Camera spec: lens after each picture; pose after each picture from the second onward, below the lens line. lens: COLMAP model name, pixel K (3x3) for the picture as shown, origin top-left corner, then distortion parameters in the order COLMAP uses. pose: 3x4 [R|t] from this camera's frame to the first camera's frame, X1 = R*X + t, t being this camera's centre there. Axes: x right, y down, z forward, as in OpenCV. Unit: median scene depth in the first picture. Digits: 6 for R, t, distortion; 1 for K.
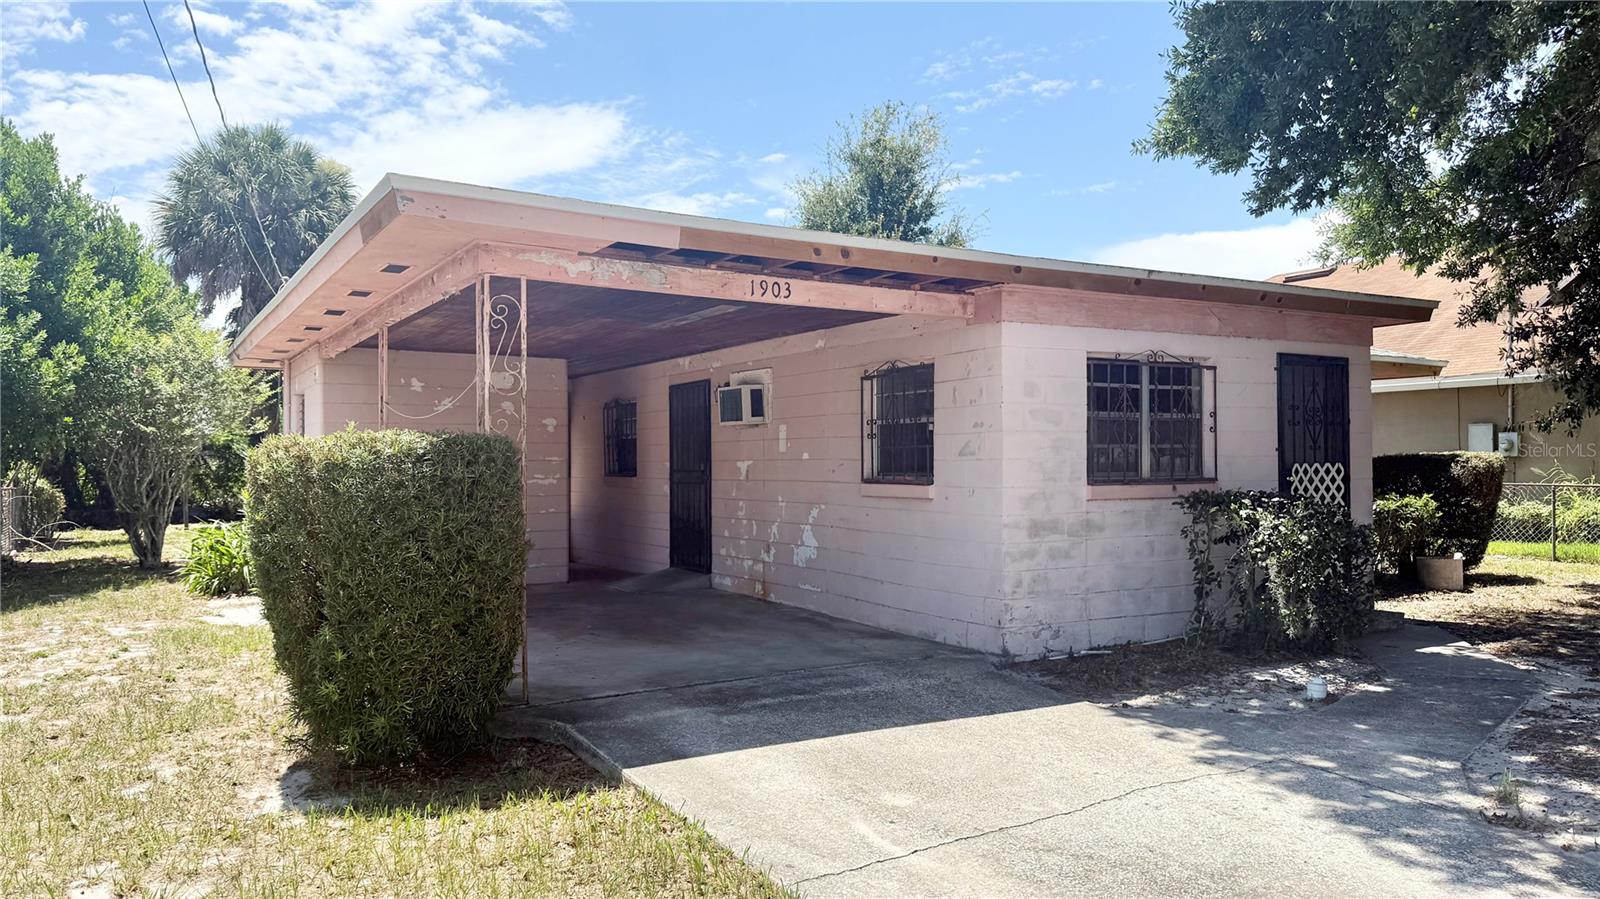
lens RADIAL K [[1118.6, 0, 808.2], [0, 1118.6, 445.0], [0, 0, 1]] dist [0.053566, -0.045894]
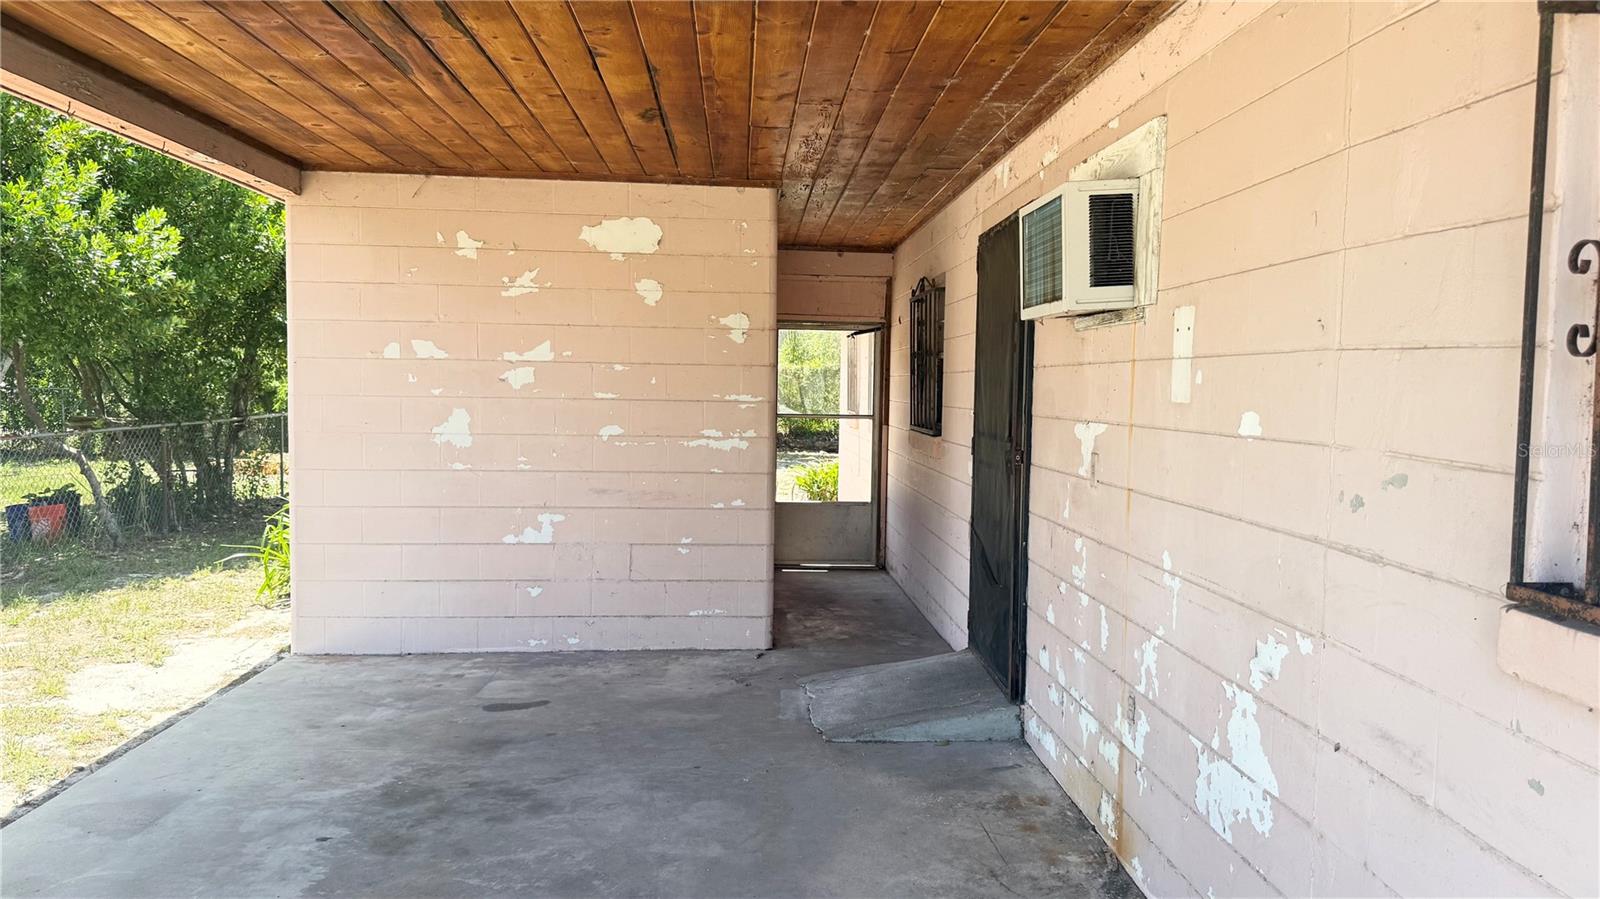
lens RADIAL K [[1118.6, 0, 803.5], [0, 1118.6, 456.9], [0, 0, 1]] dist [0.053566, -0.045894]
pose [[0.881052, 0.047988, -0.470580, 0.027394], [-0.011576, 0.996730, 0.079971, -0.001757], [0.472878, -0.065011, 0.878726, 0.675460]]
